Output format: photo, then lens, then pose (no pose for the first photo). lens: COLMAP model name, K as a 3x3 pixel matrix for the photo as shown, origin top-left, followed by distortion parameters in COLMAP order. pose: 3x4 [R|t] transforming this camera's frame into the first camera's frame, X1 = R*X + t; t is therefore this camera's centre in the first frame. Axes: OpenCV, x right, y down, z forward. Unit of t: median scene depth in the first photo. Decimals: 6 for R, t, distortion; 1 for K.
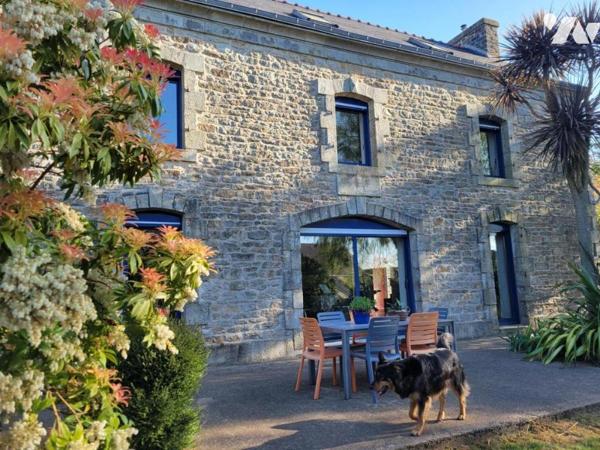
lens RADIAL K [[452.4, 0, 300.0], [0, 452.4, 225.0], [0, 0, 1]] dist [0.052510, -0.011313]
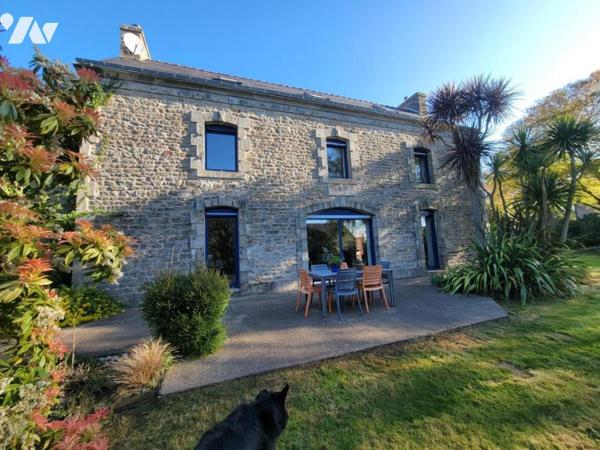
lens RADIAL K [[245.4, 0, 299.4], [0, 245.4, 217.7], [0, 0, 1]] dist [-0.003046, -0.000045]
pose [[0.995759, -0.017281, -0.090358, 0.055473], [0.018688, 0.999717, 0.014743, 0.000956], [0.090078, -0.016369, 0.995800, 0.057980]]
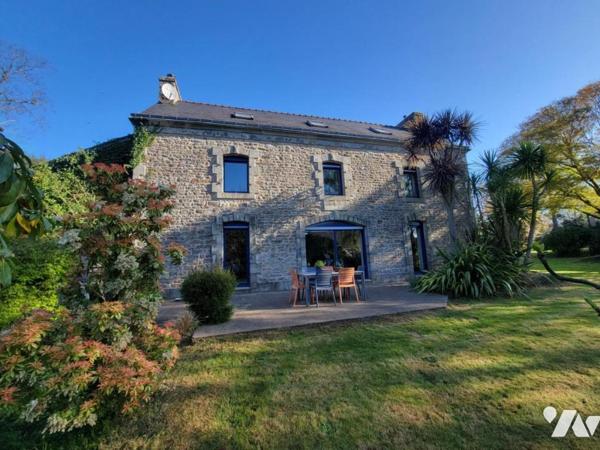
lens RADIAL K [[245.4, 0, 299.4], [0, 245.4, 217.7], [0, 0, 1]] dist [-0.003046, -0.000045]
pose [[0.984870, -0.028252, -0.170978, 0.158373], [0.026162, 0.999553, -0.014461, -0.021104], [0.171310, 0.009769, 0.985169, -0.112811]]
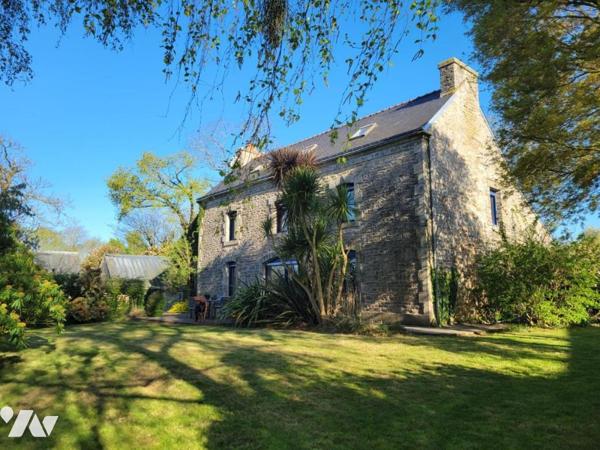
lens RADIAL K [[452.4, 0, 300.0], [0, 452.4, 225.0], [0, 0, 1]] dist [0.052510, -0.011313]
pose [[0.279281, -0.104892, -0.954463, 2.276830], [0.117566, 0.990272, -0.074427, 0.003254], [0.952985, -0.091426, 0.288896, 0.472568]]
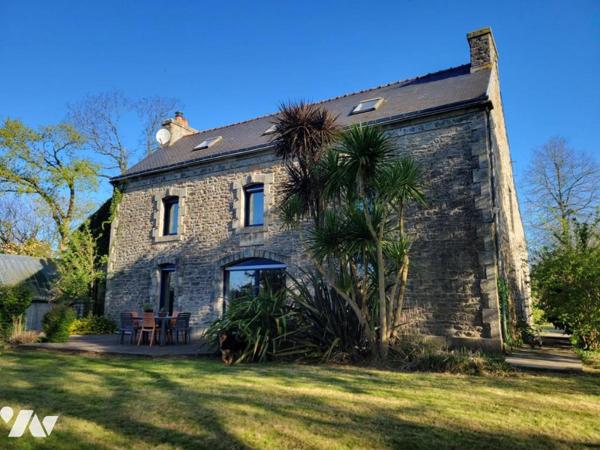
lens RADIAL K [[452.4, 0, 300.0], [0, 452.4, 225.0], [0, 0, 1]] dist [0.052510, -0.011313]
pose [[0.552135, -0.103334, -0.827326, 1.609295], [0.083715, 0.994146, -0.068301, -0.012171], [0.829541, -0.031548, 0.557554, 0.233715]]
